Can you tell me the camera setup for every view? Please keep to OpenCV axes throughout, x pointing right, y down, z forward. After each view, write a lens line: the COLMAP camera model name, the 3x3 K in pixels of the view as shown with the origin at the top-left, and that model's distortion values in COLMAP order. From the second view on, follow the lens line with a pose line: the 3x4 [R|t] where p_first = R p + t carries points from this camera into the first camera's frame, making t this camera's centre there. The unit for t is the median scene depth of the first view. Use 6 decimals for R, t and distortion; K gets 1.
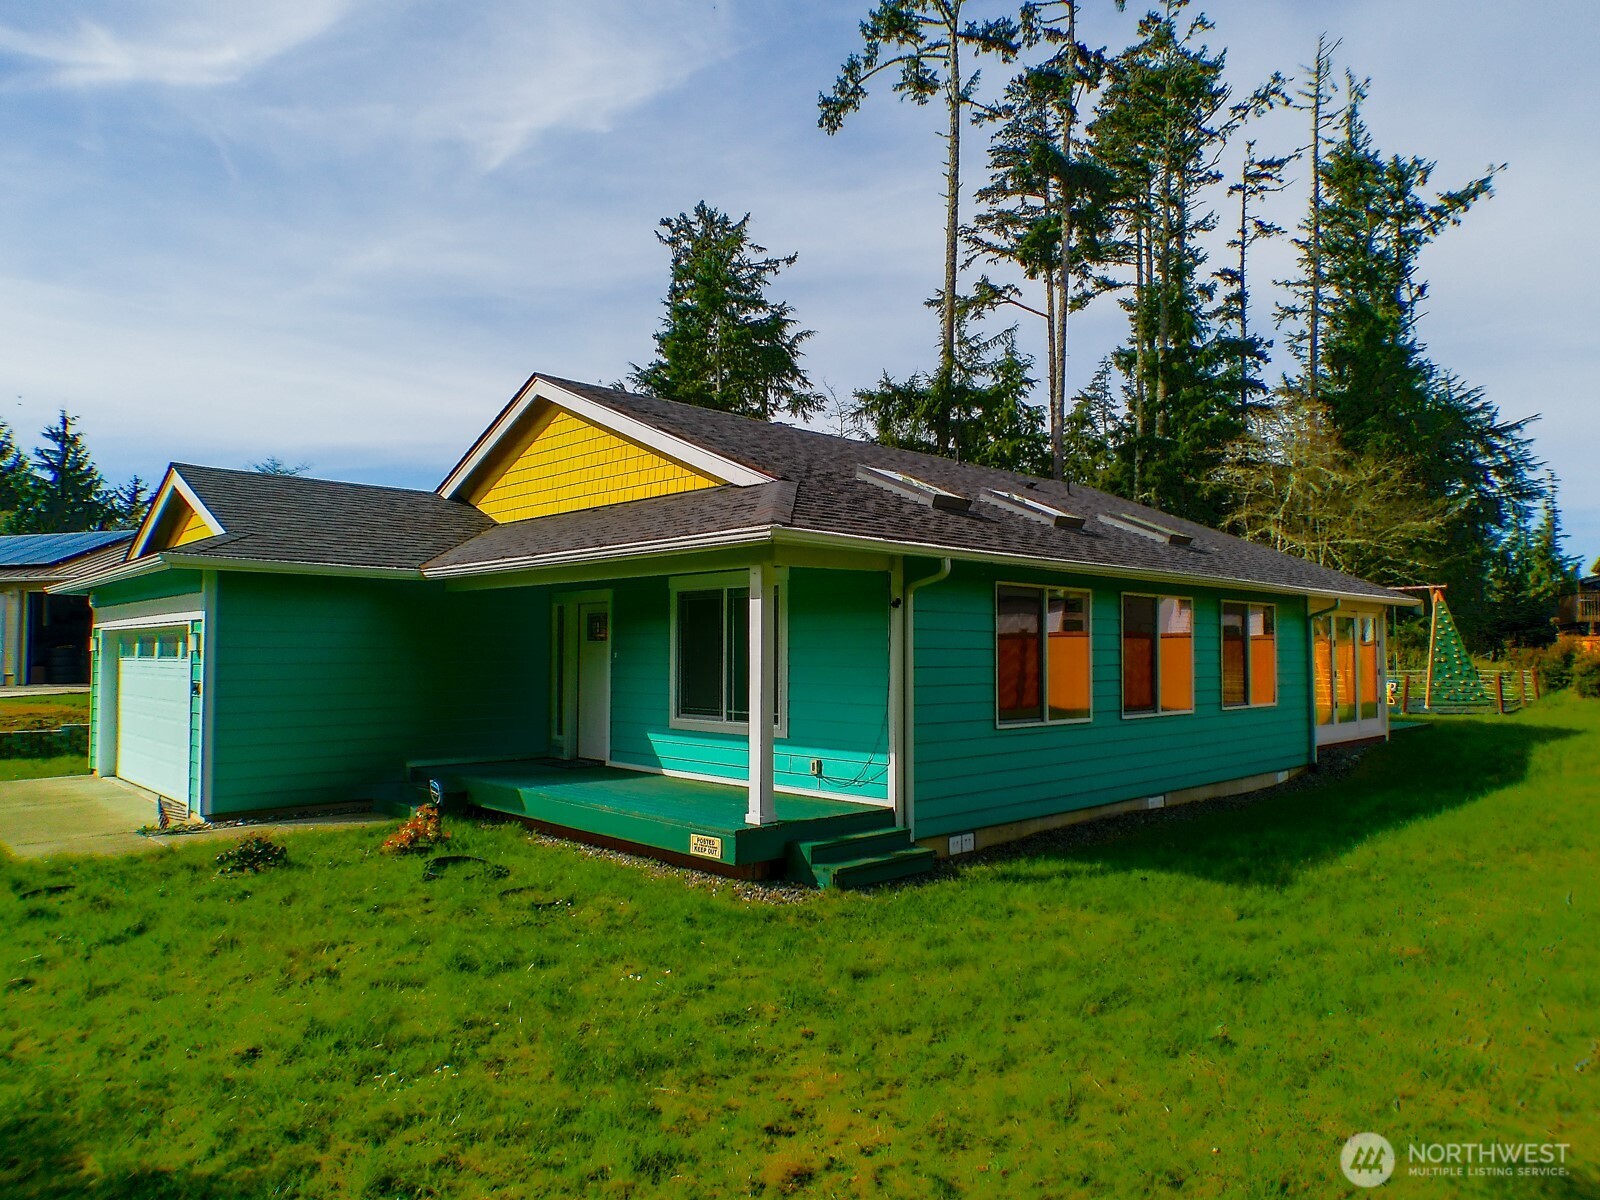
lens RADIAL K [[1070.8, 0, 884.0], [0, 1070.8, 573.6], [0, 0, 1]] dist [-0.032902, -0.002072]
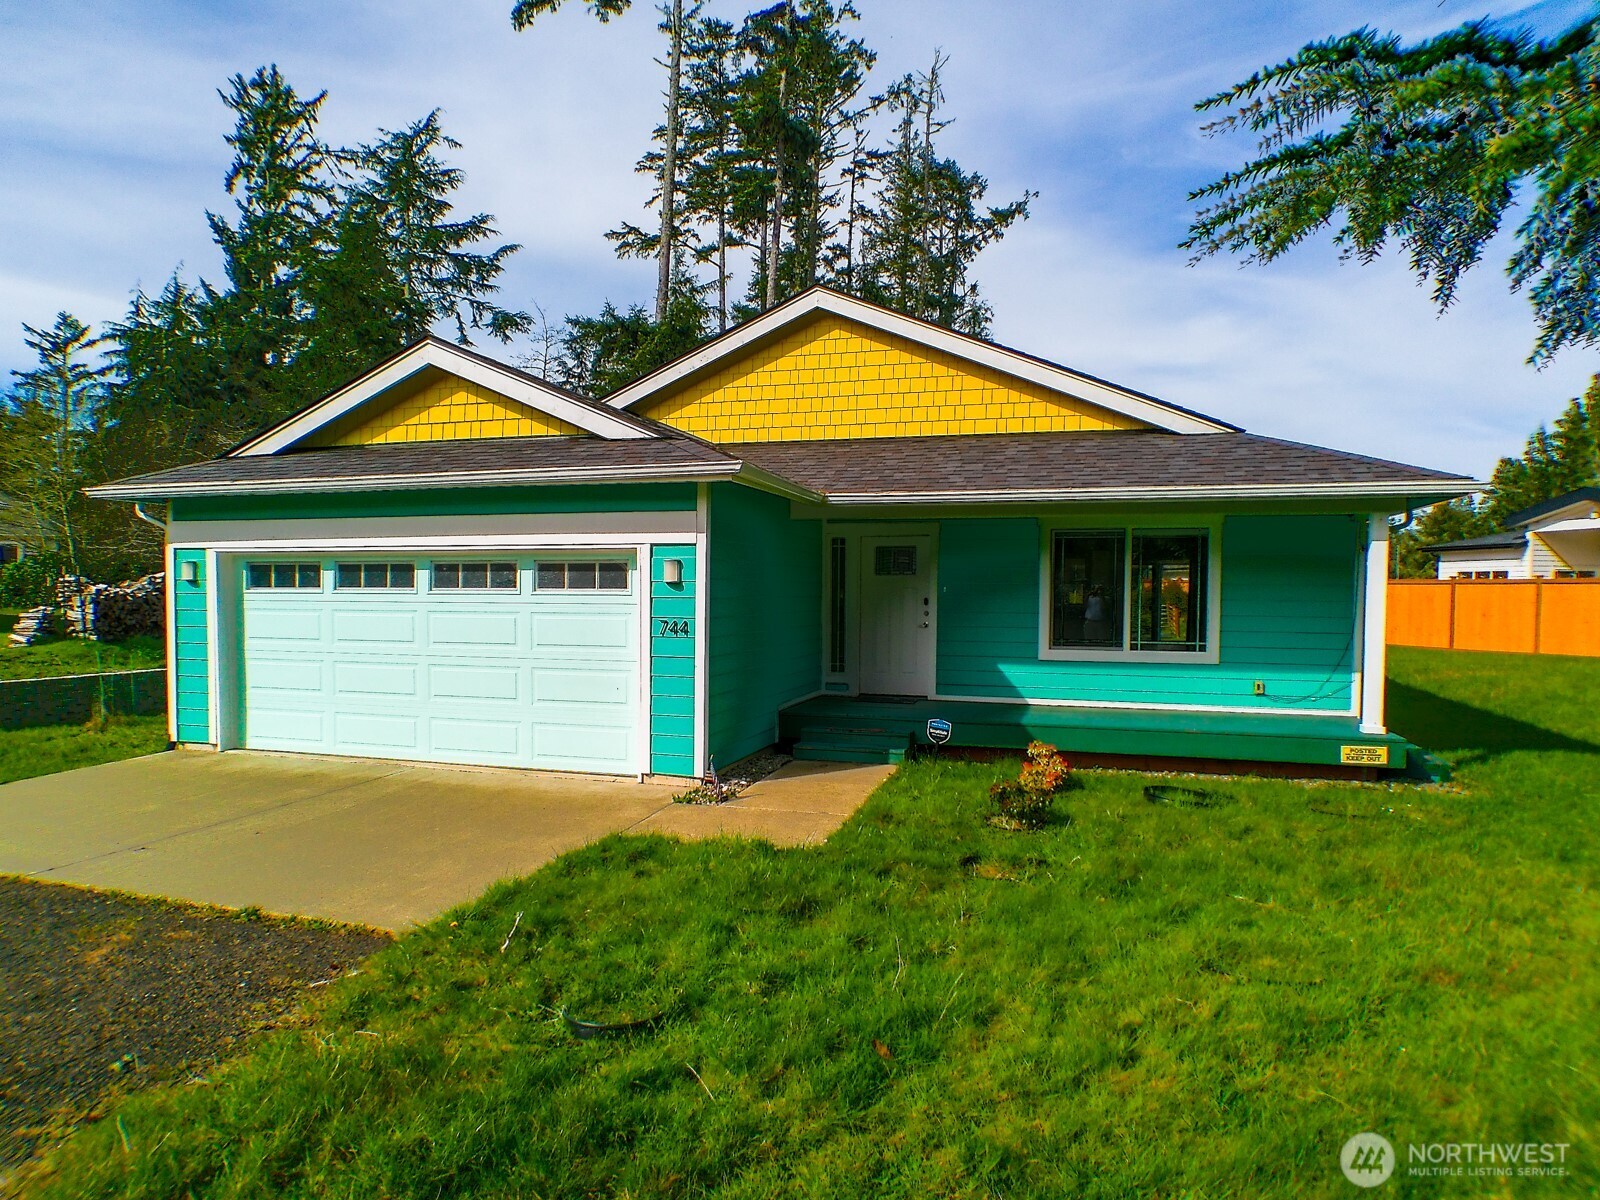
lens RADIAL K [[1008.7, 0, 800.9], [0, 1008.7, 614.2], [0, 0, 1]] dist [-0.029976, -0.001401]
pose [[0.881847, -0.006316, 0.471493, -0.232576], [-0.040586, 0.995183, 0.089239, 0.006170], [-0.469785, -0.097831, 0.877343, 0.067606]]
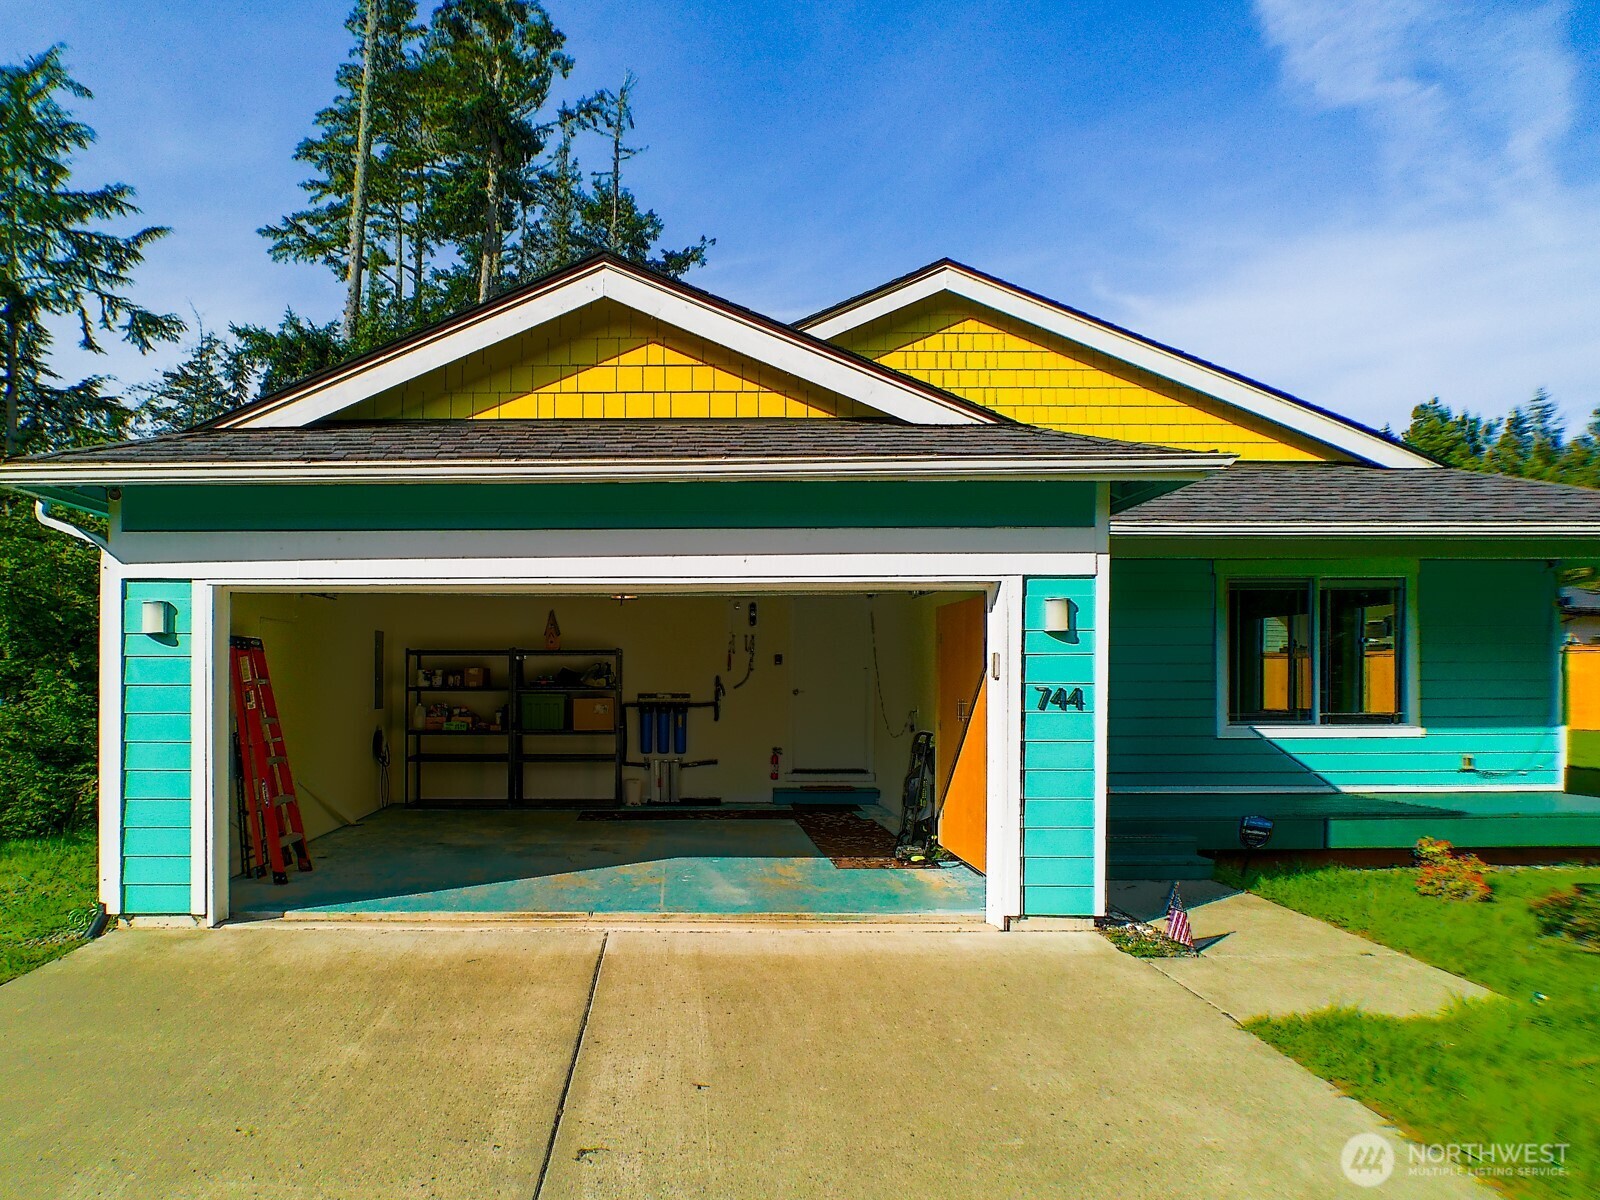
lens RADIAL K [[1136.4, 0, 675.5], [0, 1136.4, 629.6], [0, 0, 1]] dist [-0.033478, -0.007453]
pose [[0.712302, 0.029422, 0.701257, -0.303912], [-0.047772, 0.998836, 0.006617, 0.019664], [-0.700246, -0.038214, 0.712878, 0.180120]]
